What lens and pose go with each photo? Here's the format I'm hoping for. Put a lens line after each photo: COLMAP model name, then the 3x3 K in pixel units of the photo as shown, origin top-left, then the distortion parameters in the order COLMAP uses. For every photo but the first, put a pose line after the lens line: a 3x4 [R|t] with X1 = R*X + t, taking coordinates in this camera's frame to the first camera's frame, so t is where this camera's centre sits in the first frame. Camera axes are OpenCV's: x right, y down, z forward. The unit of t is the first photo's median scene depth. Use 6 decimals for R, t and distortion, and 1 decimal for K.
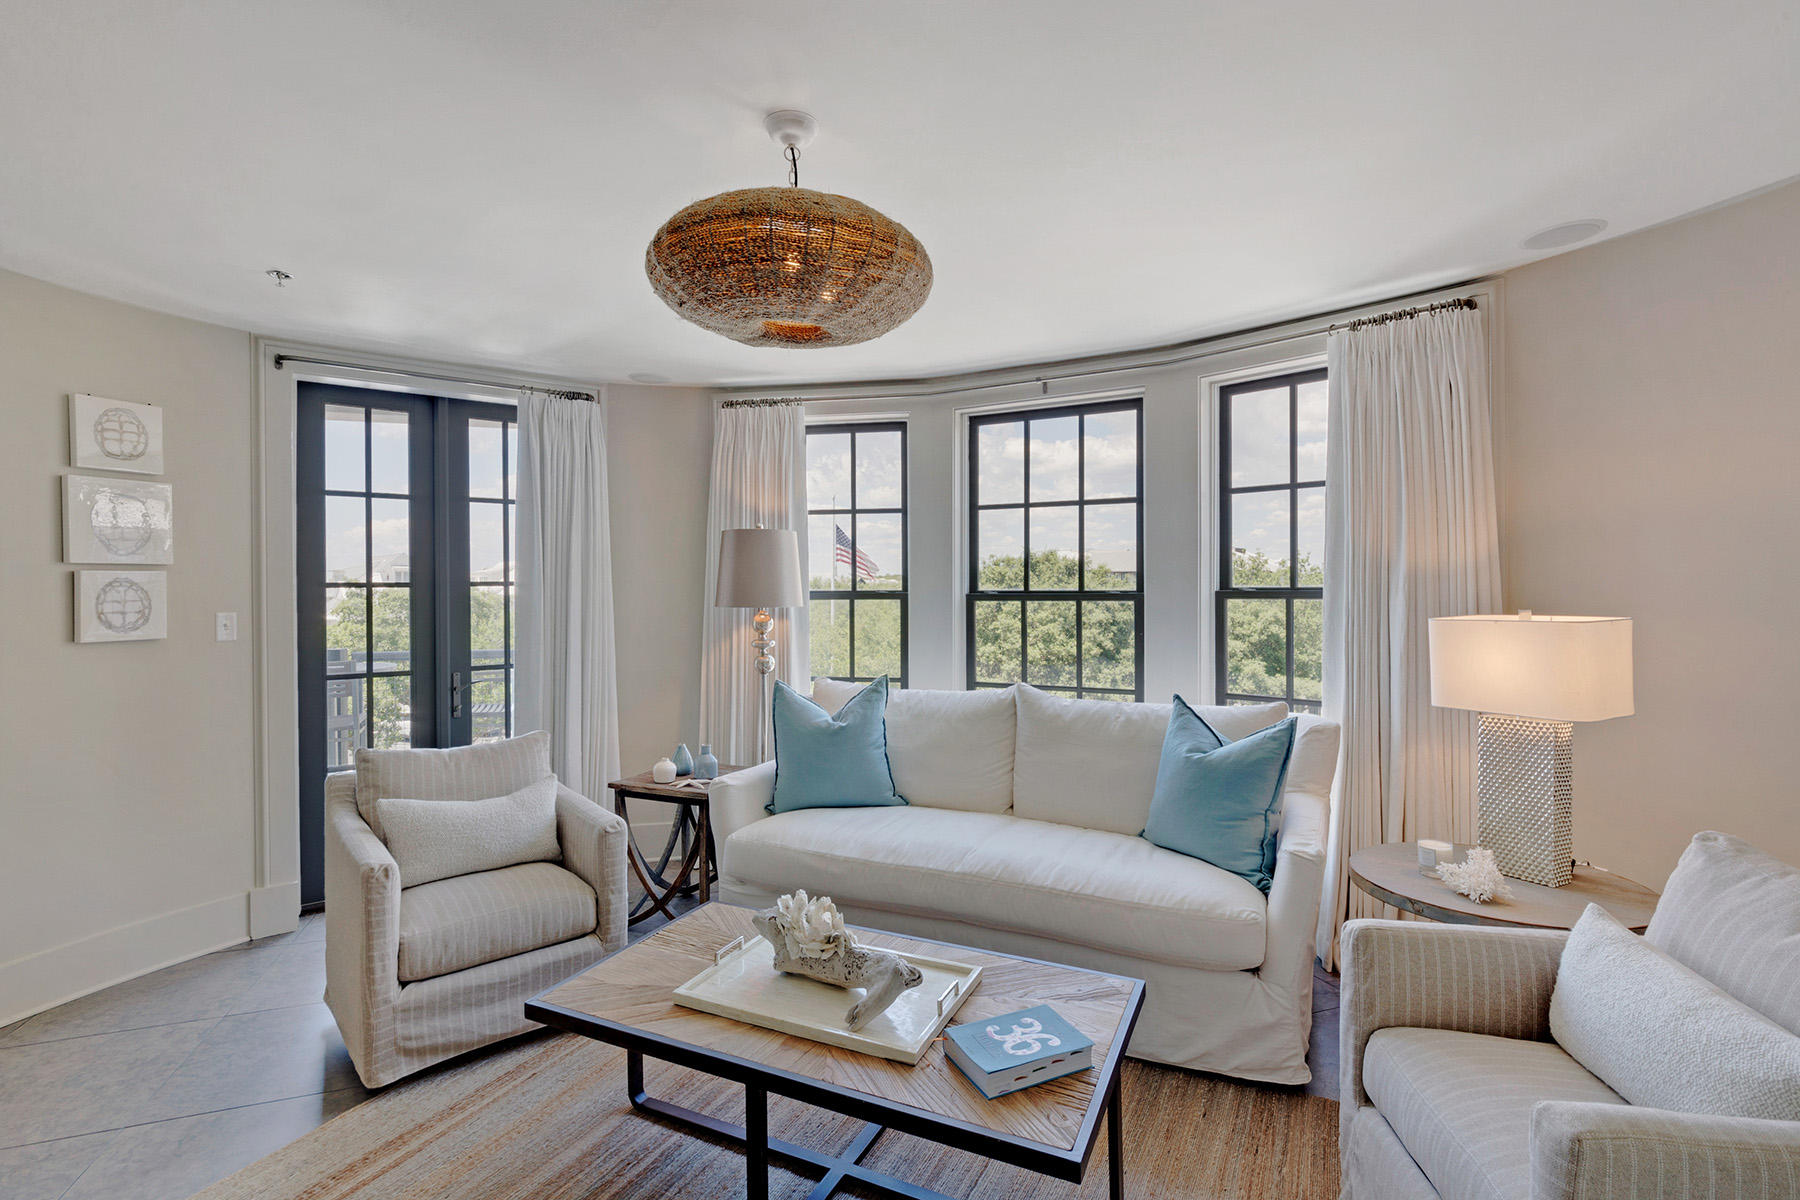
lens RADIAL K [[833.2, 0, 889.6], [0, 833.2, 609.0], [0, 0, 1]] dist [-0.006056, -0.000607]
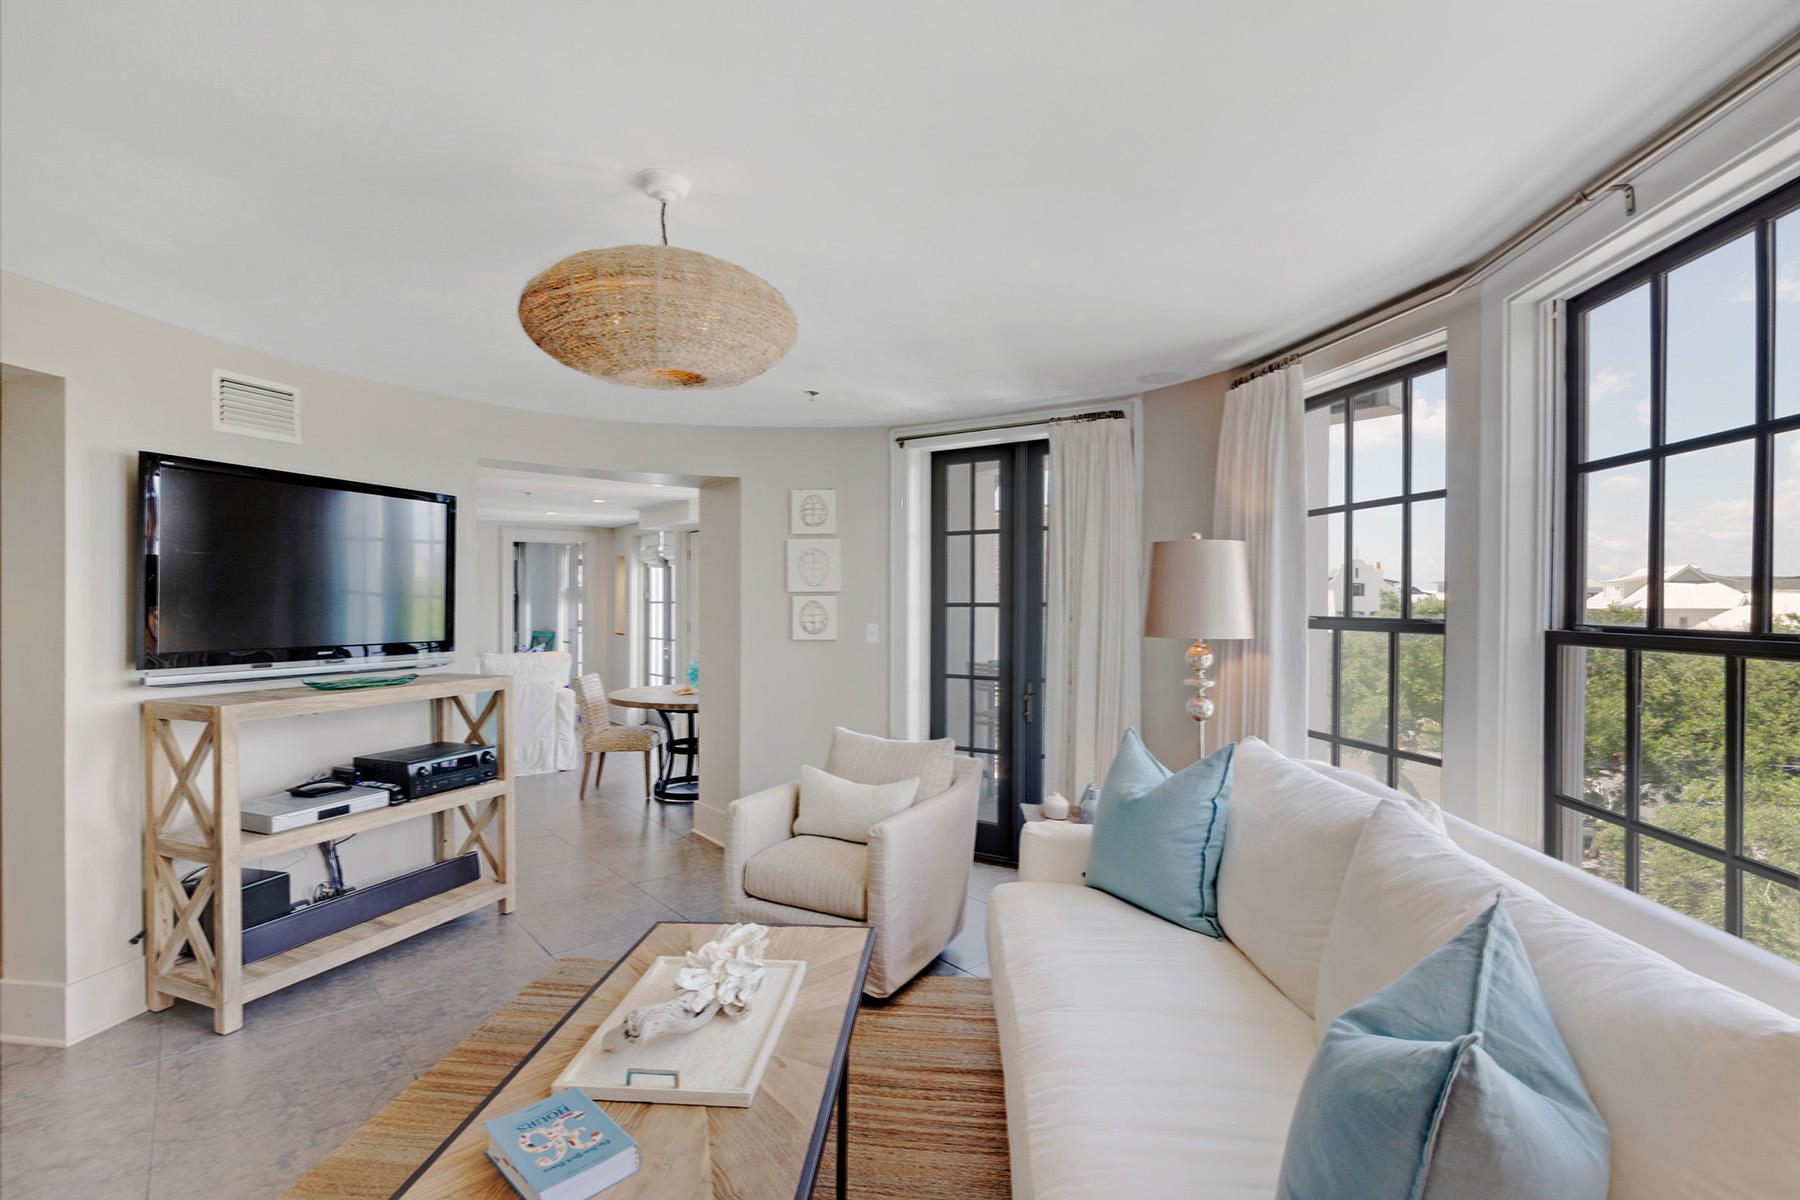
lens RADIAL K [[833.2, 0, 893.3], [0, 833.2, 611.4], [0, 0, 1]] dist [-0.006056, -0.000607]
pose [[0.347131, 0.015086, -0.937695, 0.554756], [-0.028069, 0.999590, 0.005691, -0.025910], [0.937397, 0.024344, 0.347412, 0.512022]]
